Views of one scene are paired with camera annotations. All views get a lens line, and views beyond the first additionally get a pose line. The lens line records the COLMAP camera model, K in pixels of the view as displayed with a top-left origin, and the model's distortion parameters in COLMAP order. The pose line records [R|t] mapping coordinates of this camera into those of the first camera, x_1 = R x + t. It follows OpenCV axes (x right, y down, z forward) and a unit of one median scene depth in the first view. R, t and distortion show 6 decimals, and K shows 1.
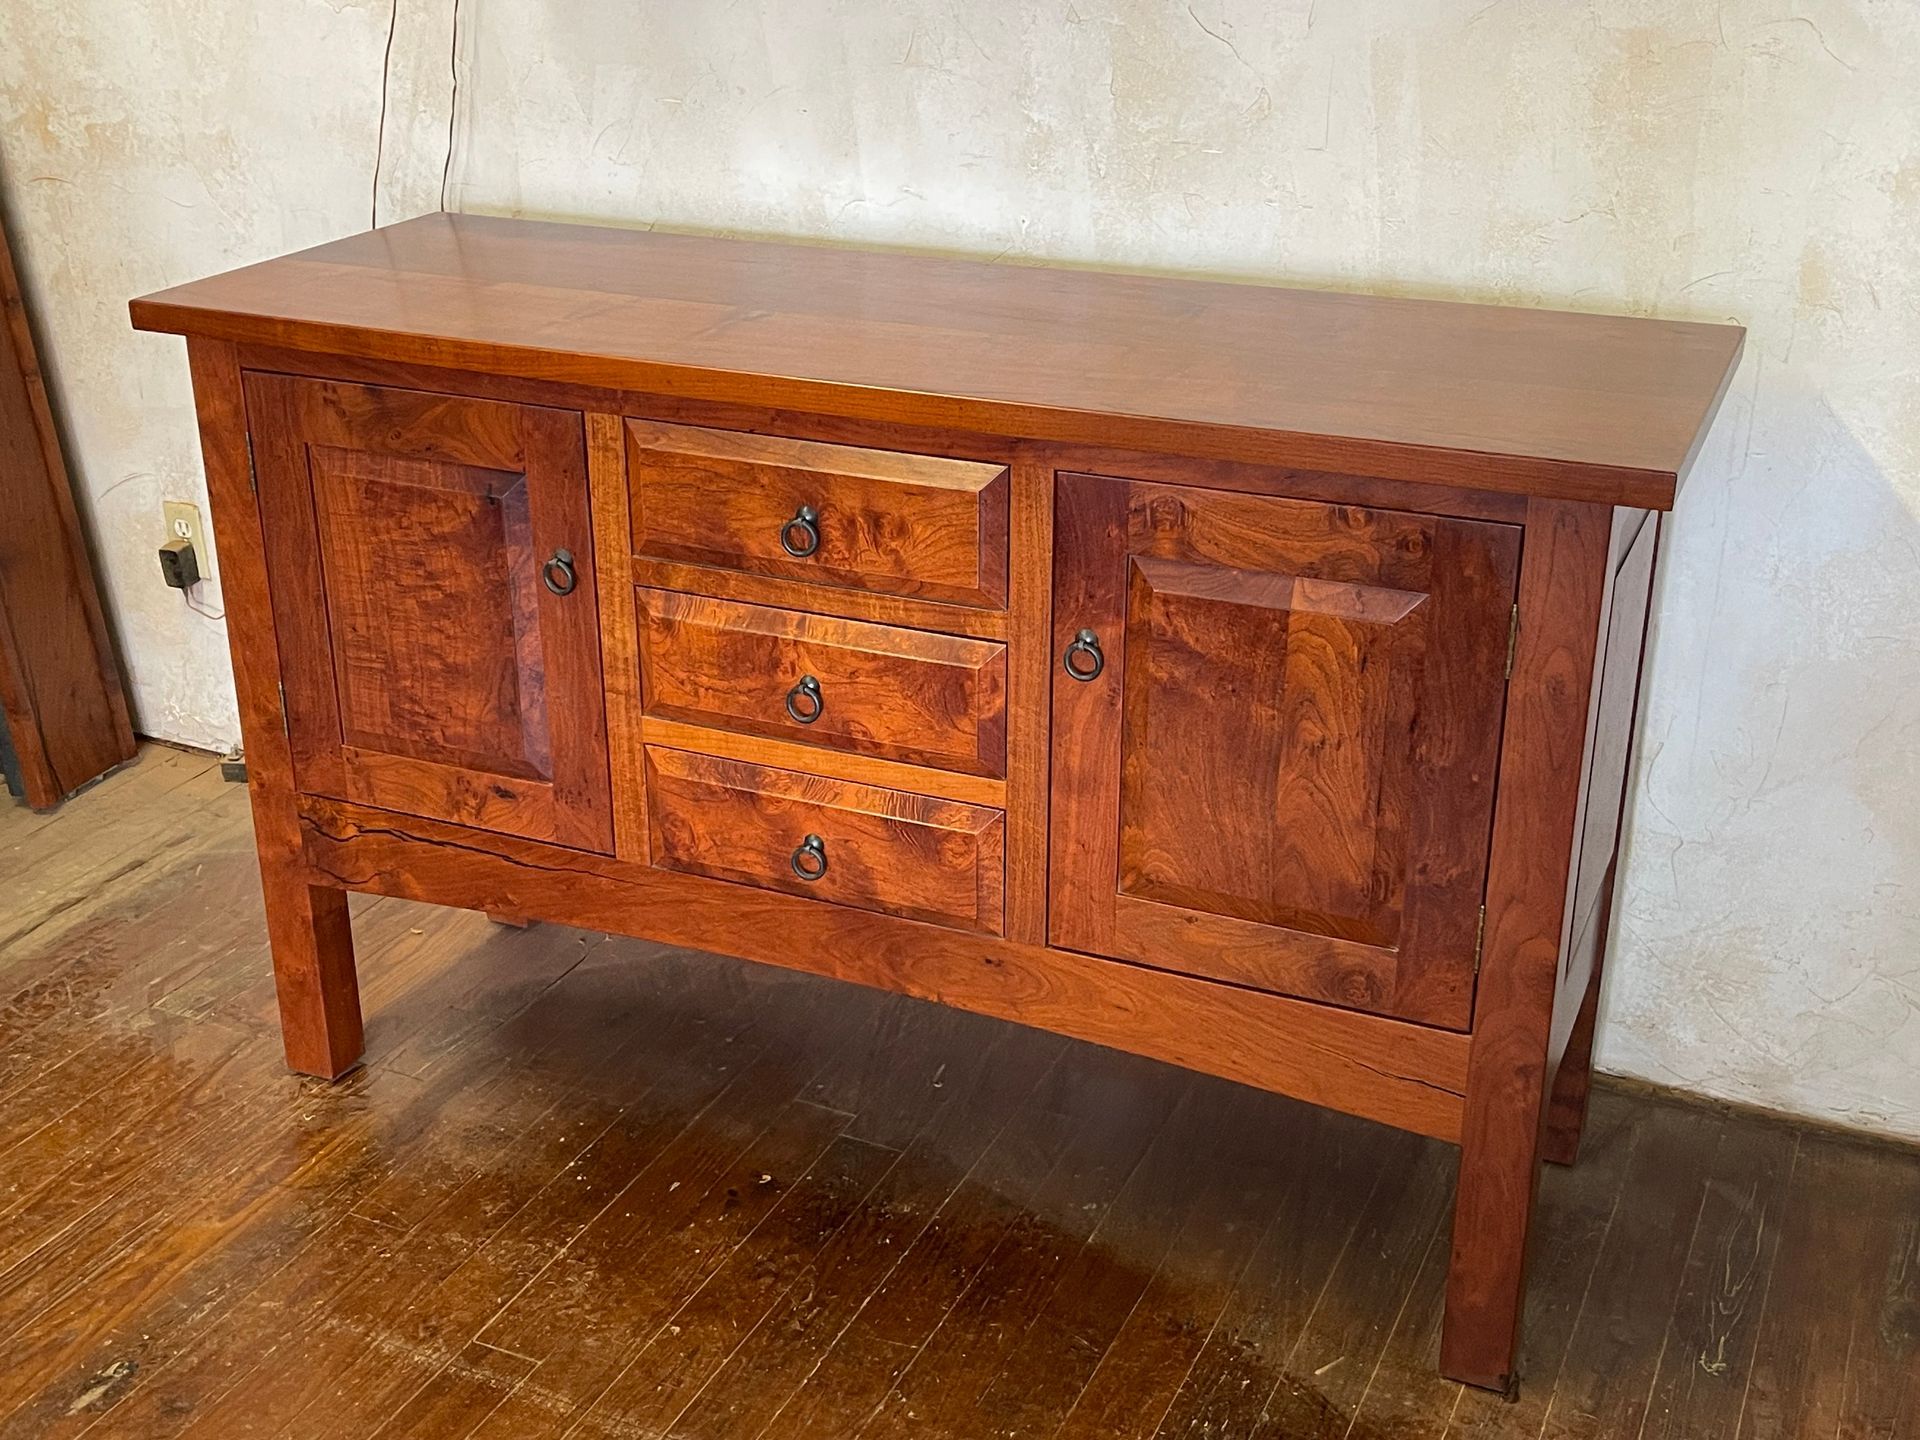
lens RADIAL K [[2252.5, 0, 935.0], [0, 2252.5, 720.6], [0, 0, 1]] dist [0.098439, -0.235317]
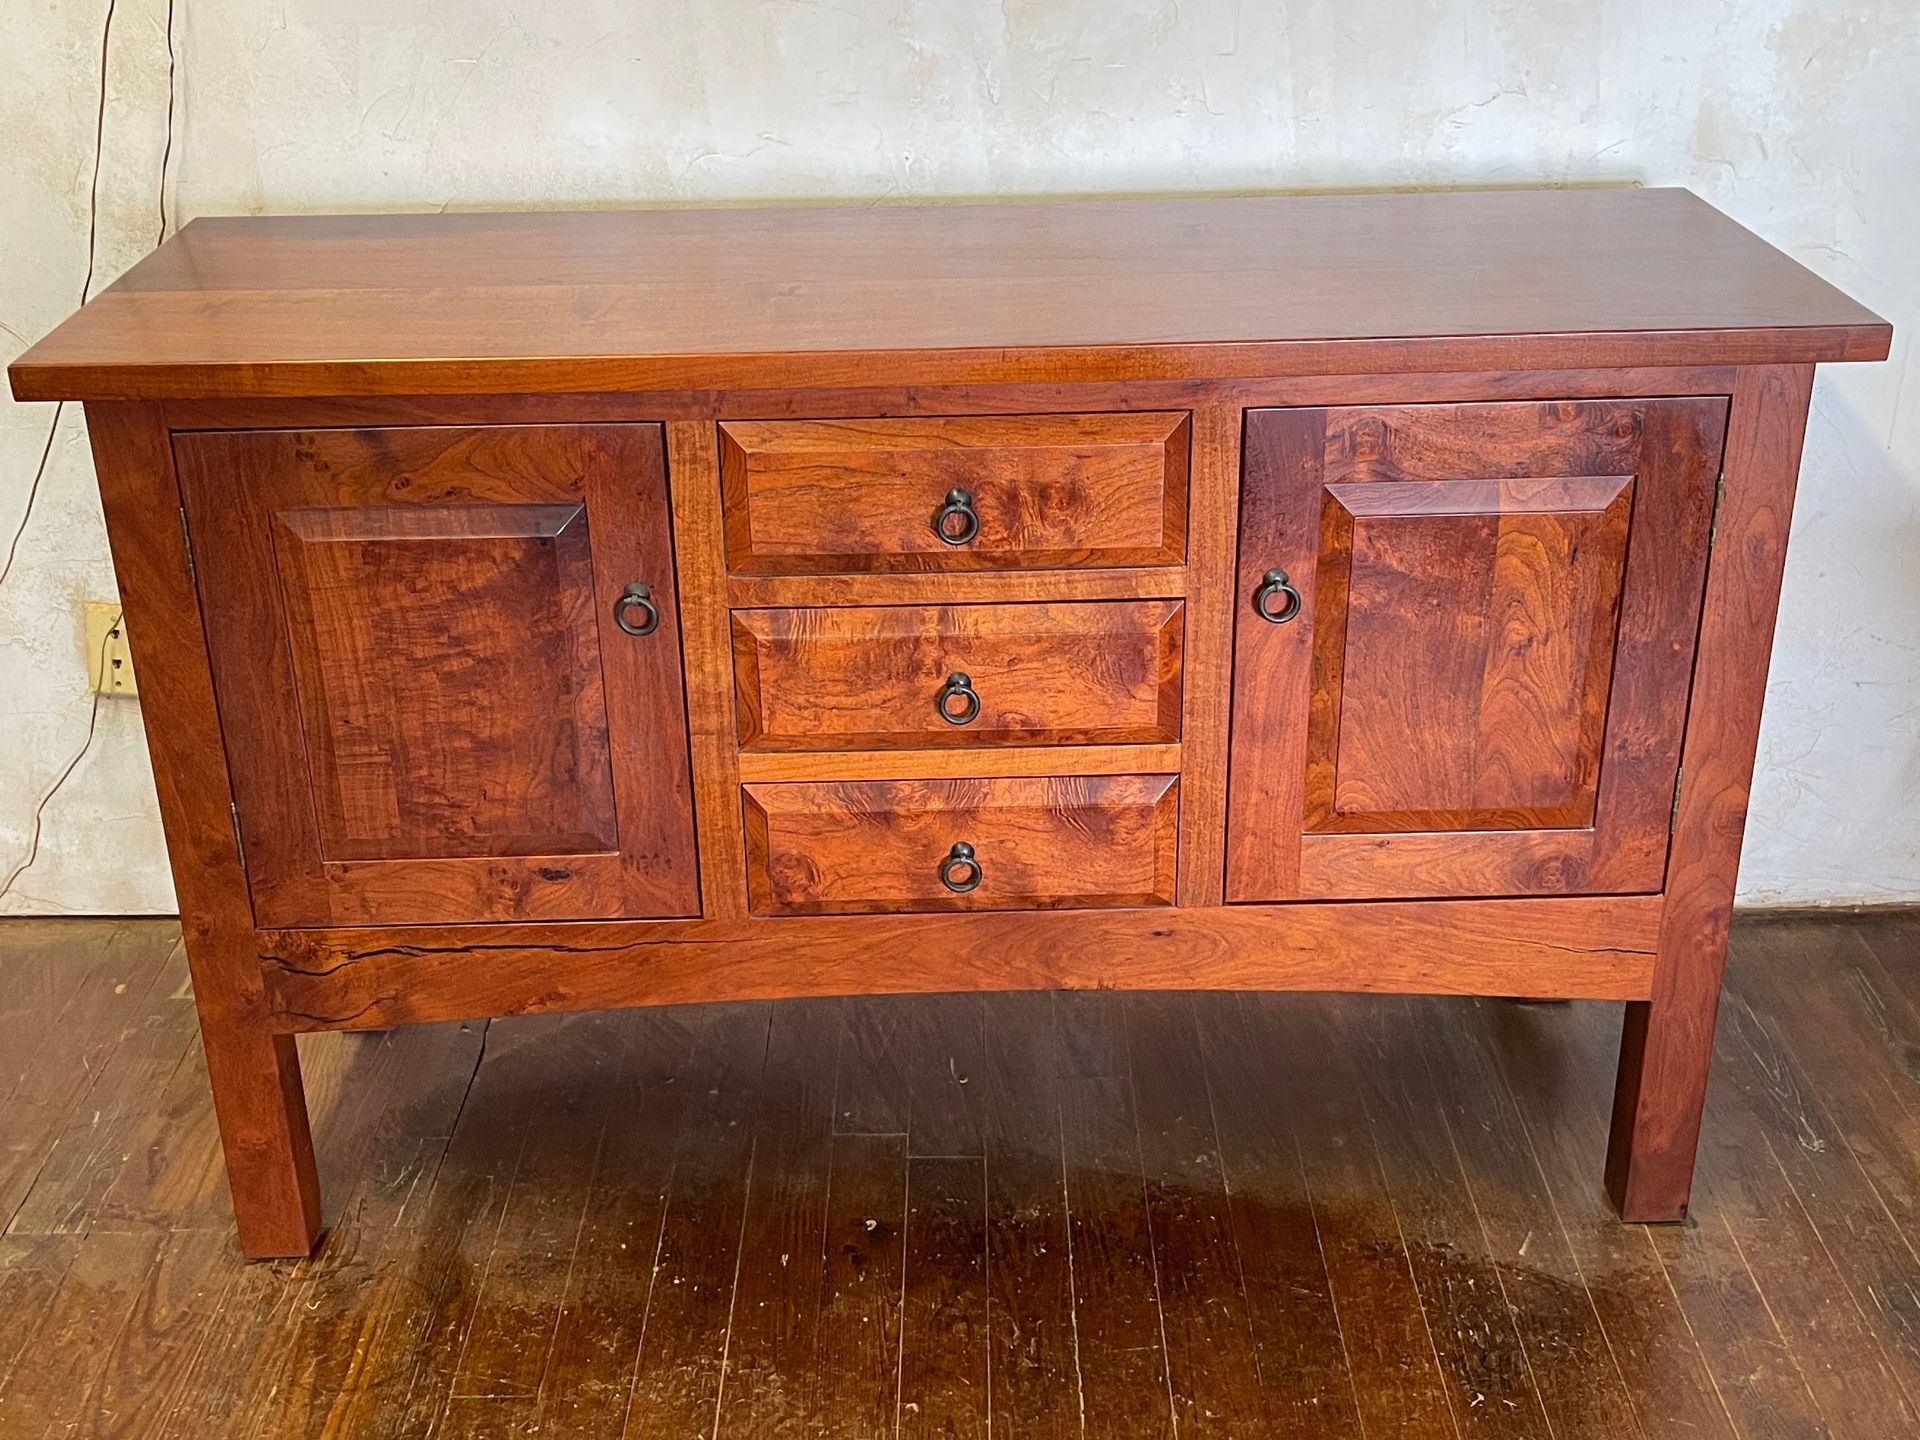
lens RADIAL K [[2252.5, 0, 935.0], [0, 2252.5, 720.6], [0, 0, 1]] dist [0.098439, -0.235317]
pose [[0.905416, -0.191259, 0.379001, -0.397023], [0.179206, 0.981514, 0.067195, -0.061184], [-0.384846, 0.007080, 0.922954, 0.153001]]
